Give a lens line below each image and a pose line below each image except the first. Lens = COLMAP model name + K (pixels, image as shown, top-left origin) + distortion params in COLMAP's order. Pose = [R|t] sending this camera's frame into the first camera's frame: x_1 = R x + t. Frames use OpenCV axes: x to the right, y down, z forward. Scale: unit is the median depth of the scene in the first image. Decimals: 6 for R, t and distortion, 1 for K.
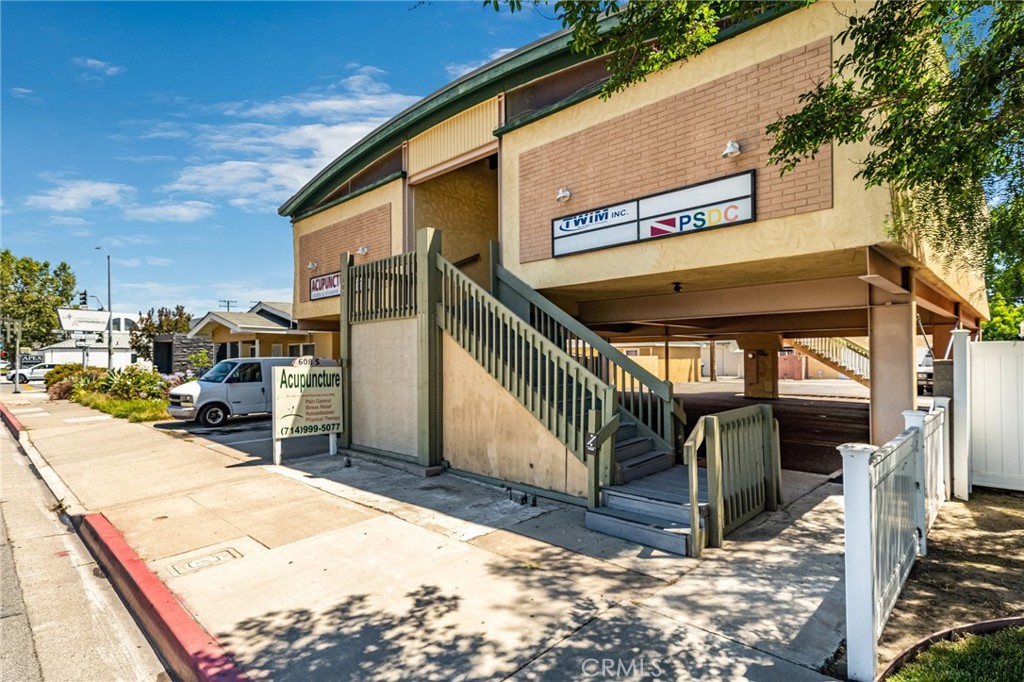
lens RADIAL K [[538.7, 0, 512.4], [0, 538.7, 345.4], [0, 0, 1]] dist [0.010950, -0.000873]
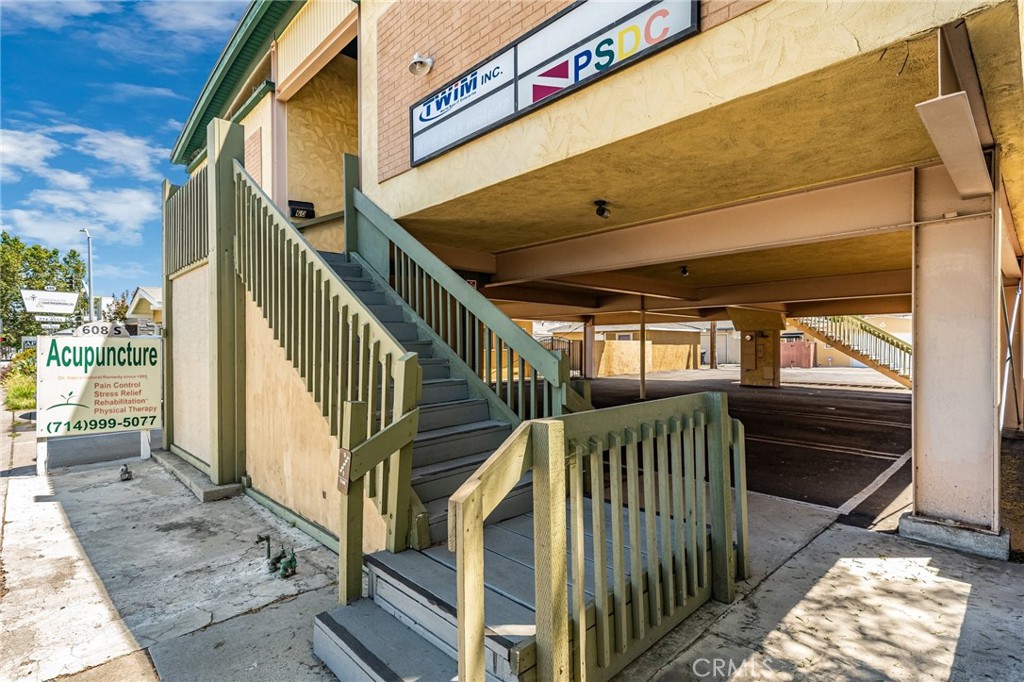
lens RADIAL K [[515.7, 0, 515.5], [0, 515.7, 344.5], [0, 0, 1]] dist [0.012619, 0.001009]
pose [[0.999582, 0.003172, -0.028739, 0.218151], [-0.002694, 0.999857, 0.016678, 0.041958], [0.028788, -0.016594, 0.999448, 0.375609]]
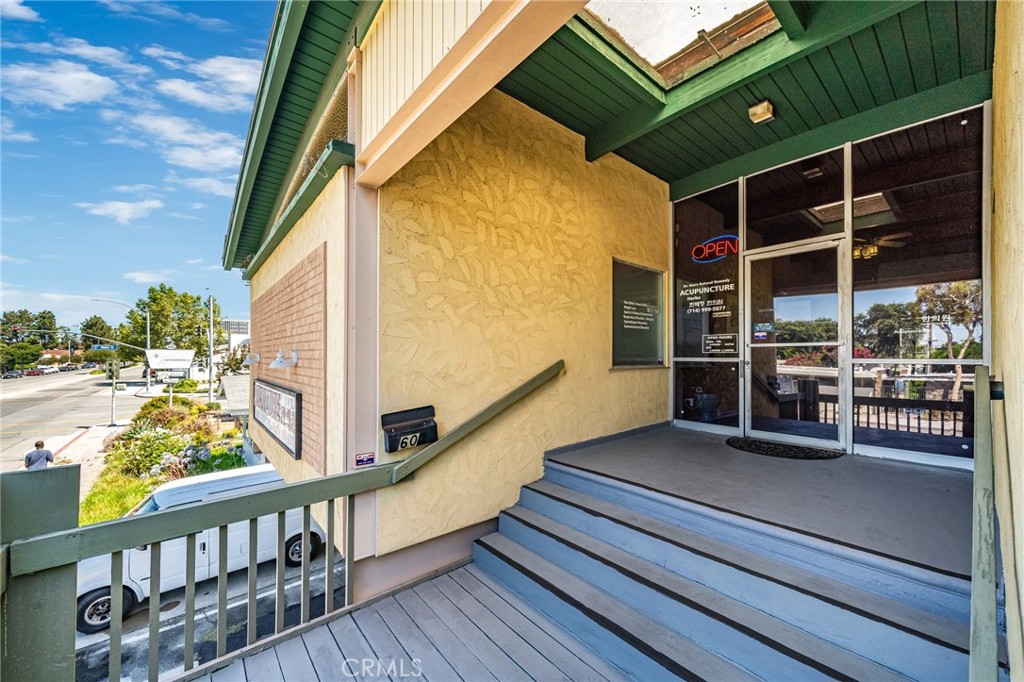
lens RADIAL K [[389.4, 0, 509.7], [0, 389.4, 343.4], [0, 0, 1]] dist [0.000877, 0.000028]
pose [[0.994998, 0.001032, -0.099889, -0.109476], [-0.001523, 0.999987, -0.004834, -0.273258], [0.099882, 0.004962, 0.994987, 1.050794]]
